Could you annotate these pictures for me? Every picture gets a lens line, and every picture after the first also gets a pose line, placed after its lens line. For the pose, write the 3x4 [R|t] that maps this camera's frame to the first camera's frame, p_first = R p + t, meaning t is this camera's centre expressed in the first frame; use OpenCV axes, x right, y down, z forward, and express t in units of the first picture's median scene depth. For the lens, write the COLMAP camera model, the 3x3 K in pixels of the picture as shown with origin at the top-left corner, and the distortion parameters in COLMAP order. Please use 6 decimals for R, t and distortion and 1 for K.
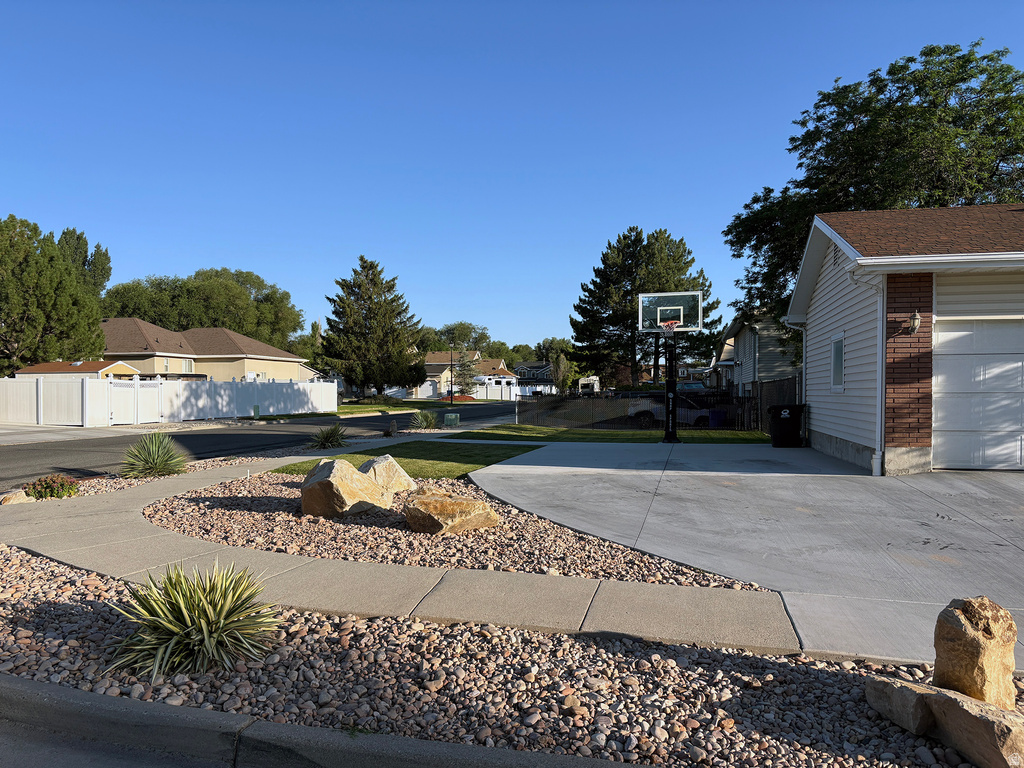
lens RADIAL K [[777.8, 0, 511.2], [0, 777.8, 387.4], [0, 0, 1]] dist [0.046607, 0.000597]
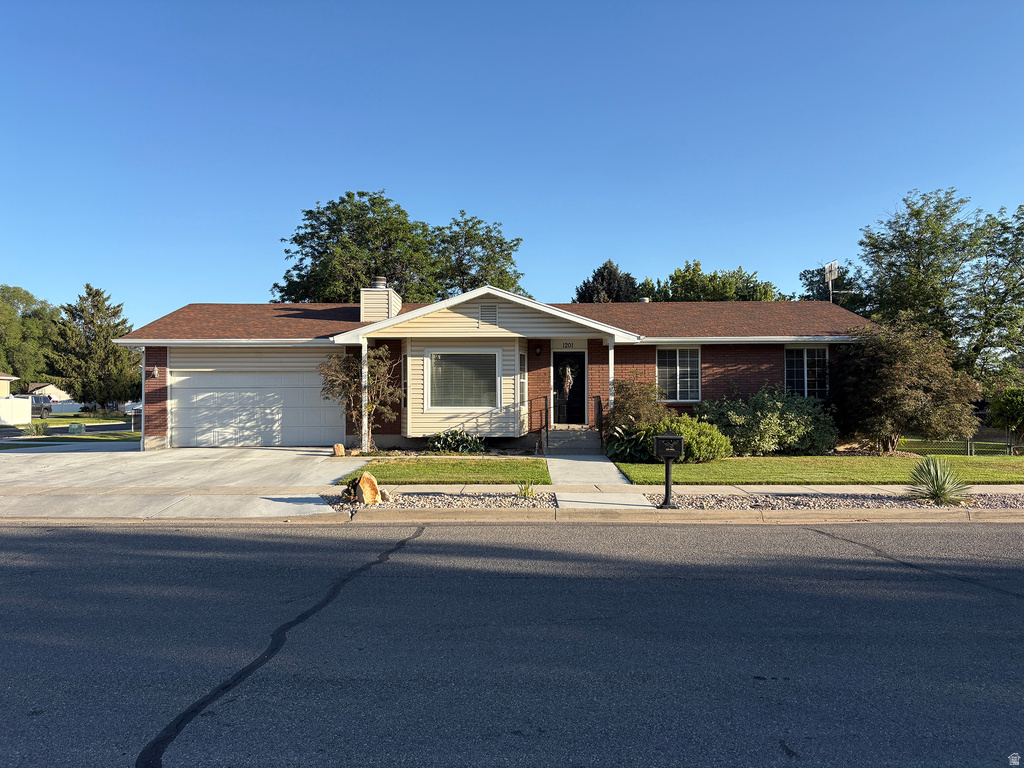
lens RADIAL K [[777.8, 0, 511.9], [0, 777.8, 384.6], [0, 0, 1]] dist [0.046607, 0.000597]
pose [[0.984268, 0.002742, 0.176658, 1.019645], [0.000740, 0.999807, -0.019646, -0.012571], [-0.176678, 0.019468, 0.984076, -1.046485]]
